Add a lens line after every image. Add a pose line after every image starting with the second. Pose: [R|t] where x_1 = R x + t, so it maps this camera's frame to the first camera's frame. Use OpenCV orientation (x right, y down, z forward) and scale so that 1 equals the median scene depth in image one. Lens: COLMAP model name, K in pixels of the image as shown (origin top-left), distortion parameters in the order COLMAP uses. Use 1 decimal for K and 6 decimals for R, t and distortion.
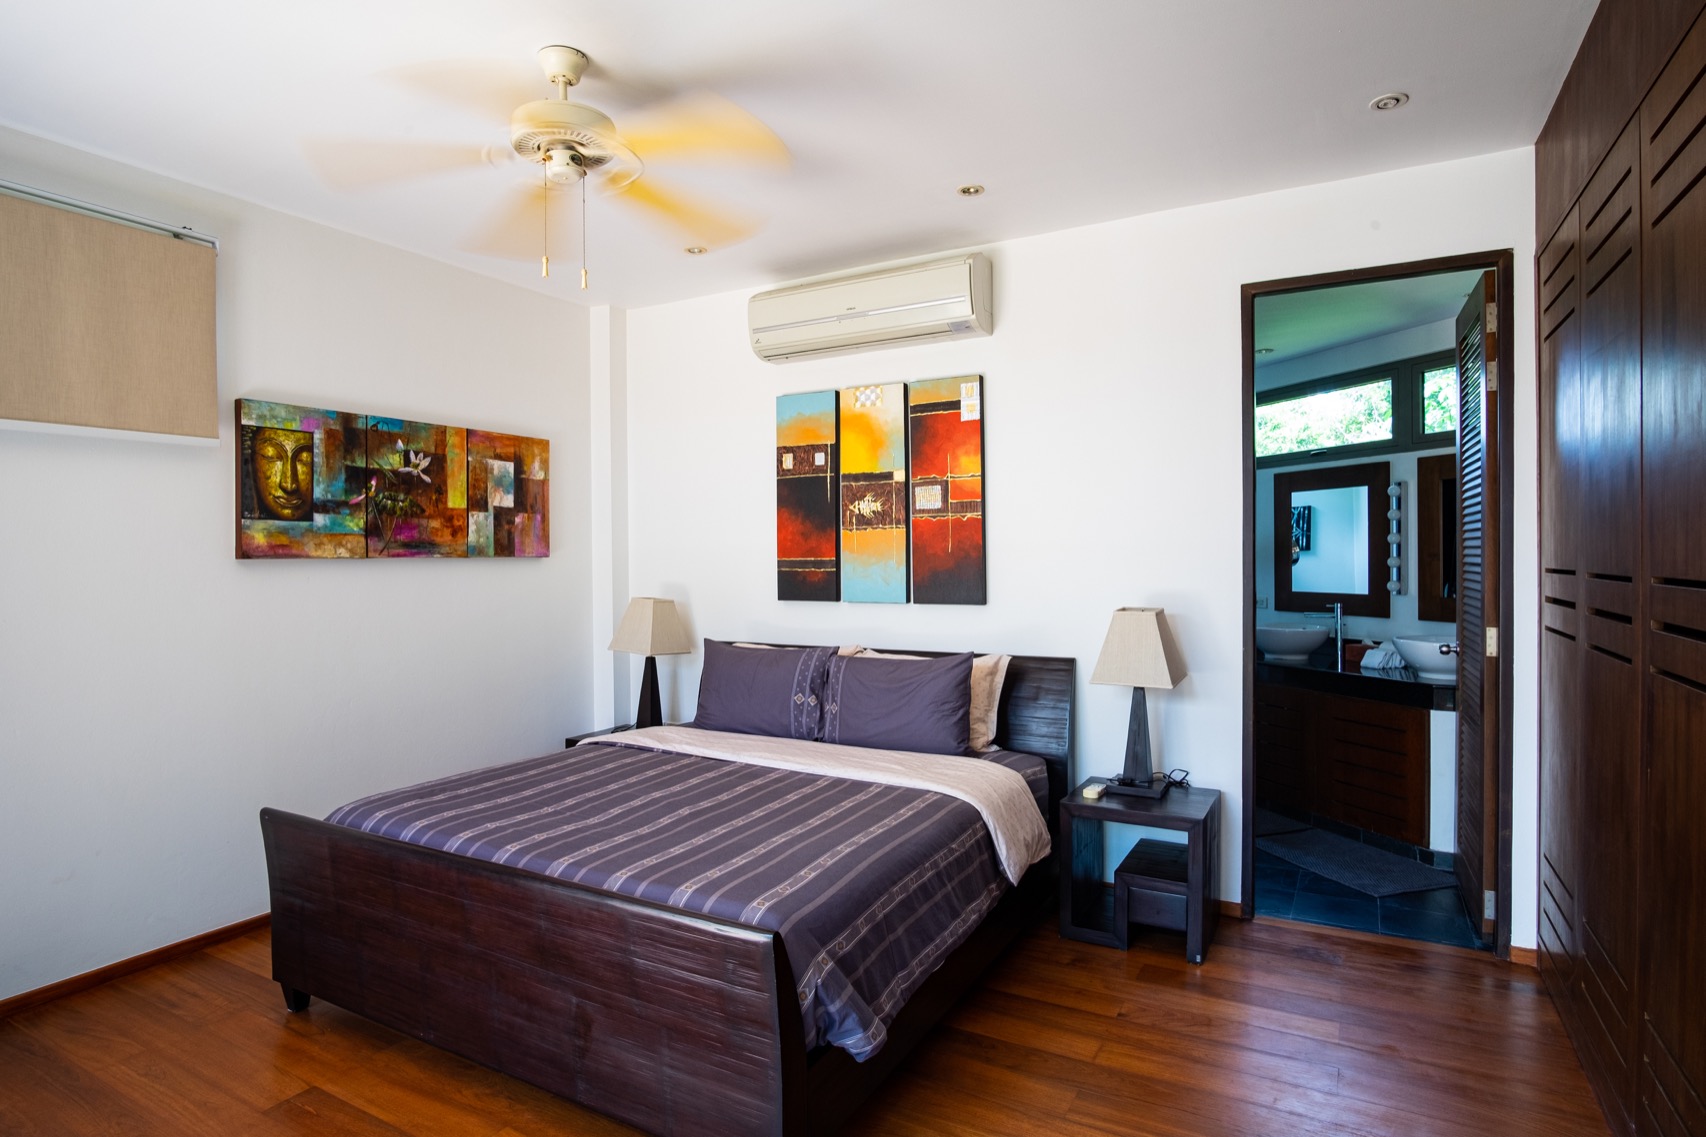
lens RADIAL K [[914.6, 0, 842.2], [0, 914.6, 565.8], [0, 0, 1]] dist [-0.031840, 0.000041]
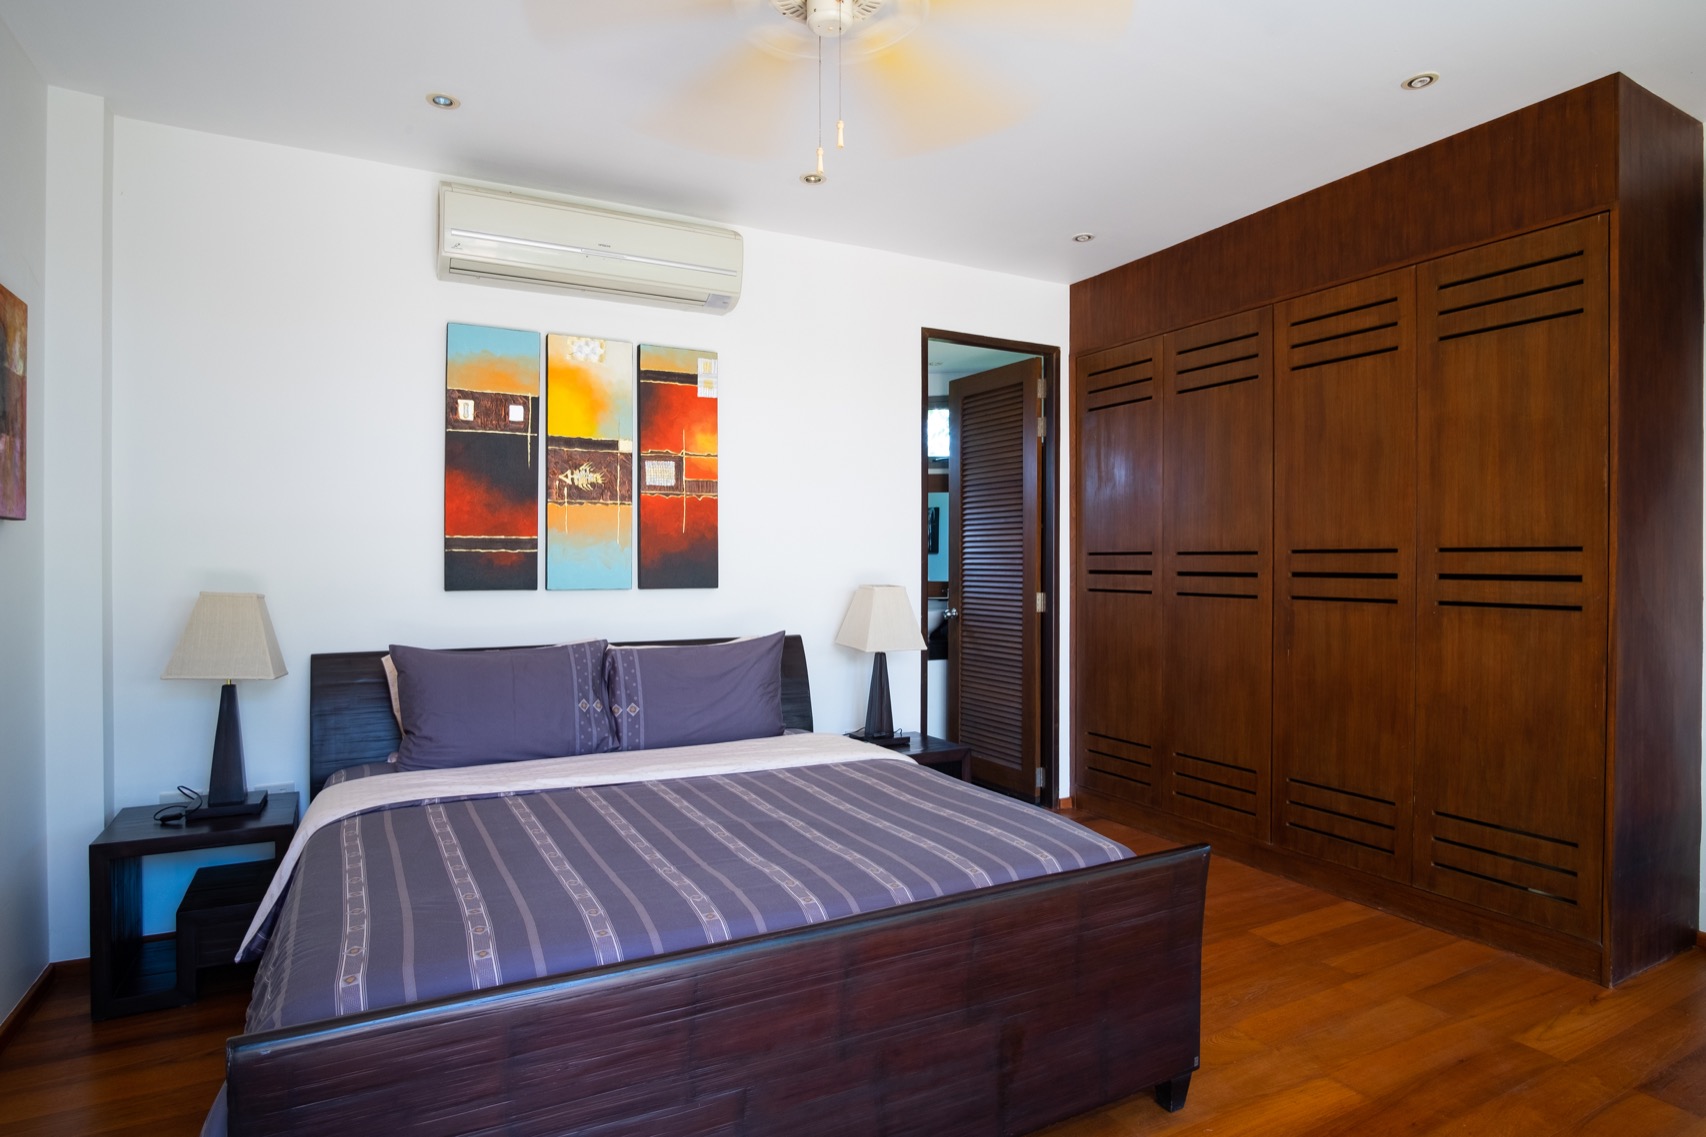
lens RADIAL K [[914.6, 0, 846.8], [0, 914.6, 566.4], [0, 0, 1]] dist [-0.031840, 0.000041]
pose [[0.538934, 0.005629, 0.842329, -0.576611], [0.005371, 0.999934, -0.010119, 0.029354], [-0.842331, 0.009978, 0.538868, 0.344733]]
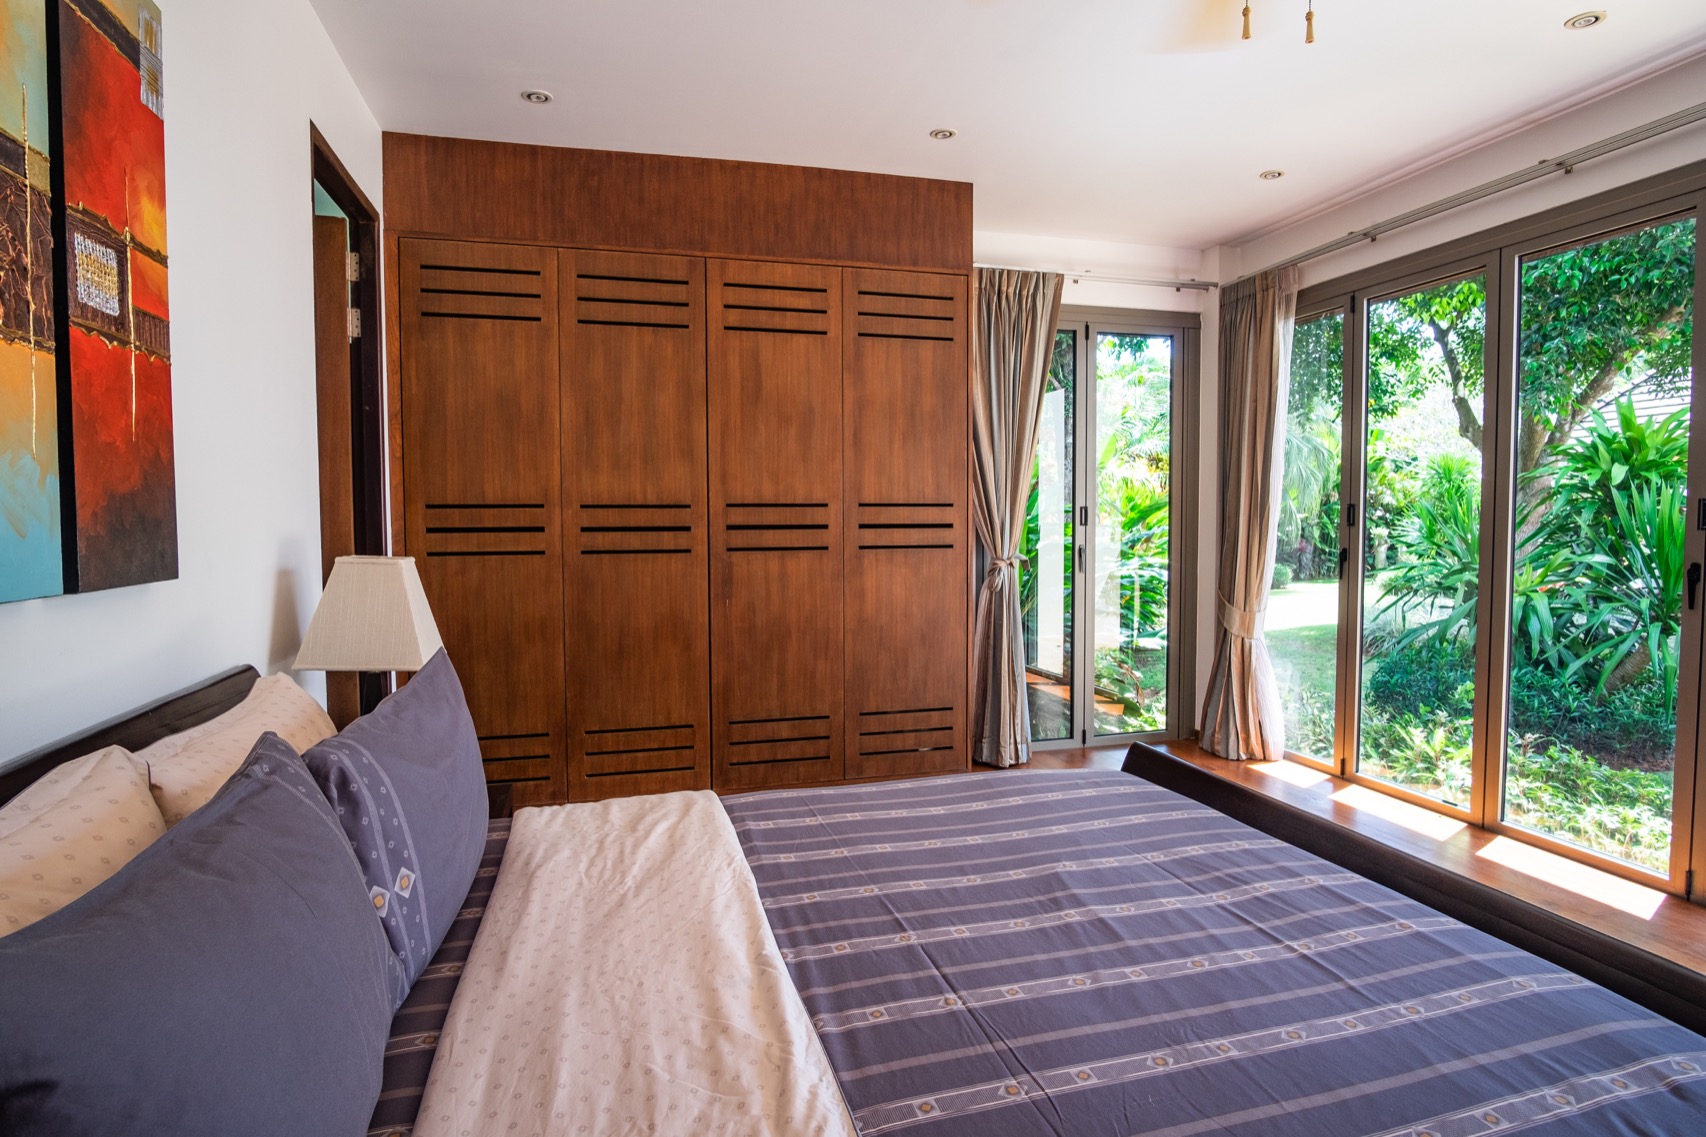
lens RADIAL K [[914.6, 0, 858.1], [0, 914.6, 563.9], [0, 0, 1]] dist [-0.031840, 0.000041]
pose [[-0.706197, -0.024034, 0.707607, -0.341319], [0.020924, 0.998279, 0.054789, 0.019378], [-0.707706, 0.053497, -0.704478, 1.033182]]
